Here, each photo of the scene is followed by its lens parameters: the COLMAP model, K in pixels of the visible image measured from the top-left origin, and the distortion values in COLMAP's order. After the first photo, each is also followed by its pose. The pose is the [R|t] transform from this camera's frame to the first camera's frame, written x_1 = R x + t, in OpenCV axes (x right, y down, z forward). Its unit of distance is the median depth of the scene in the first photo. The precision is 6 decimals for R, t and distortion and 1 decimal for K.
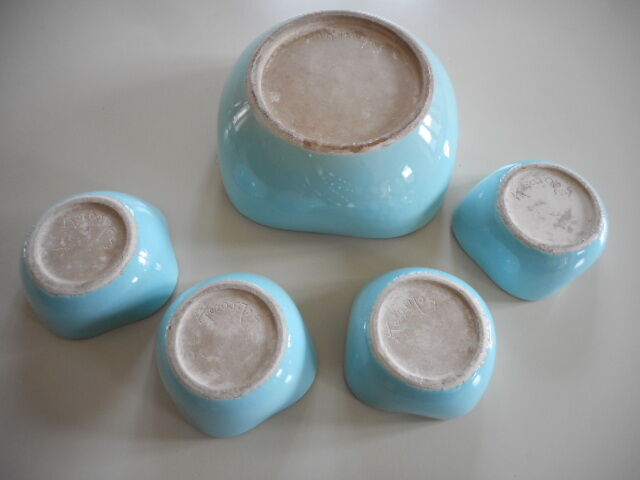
lens RADIAL K [[465.8, 0, 320.4], [0, 465.8, 239.5], [0, 0, 1]] dist [0.001580, 0.002190]
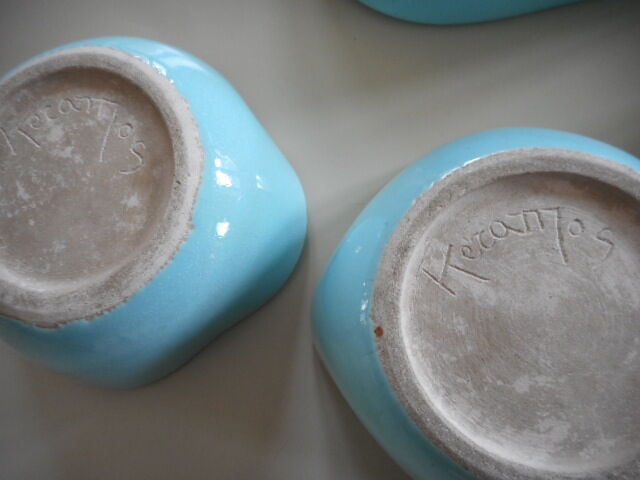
lens RADIAL K [[465.8, 0, 320.3], [0, 465.8, 240.0], [0, 0, 1]] dist [0.001580, 0.002190]
pose [[0.956469, -0.276893, -0.092177, -0.303347], [0.290432, 0.934054, 0.207827, 0.037217], [0.028552, -0.225552, 0.973813, 0.648875]]
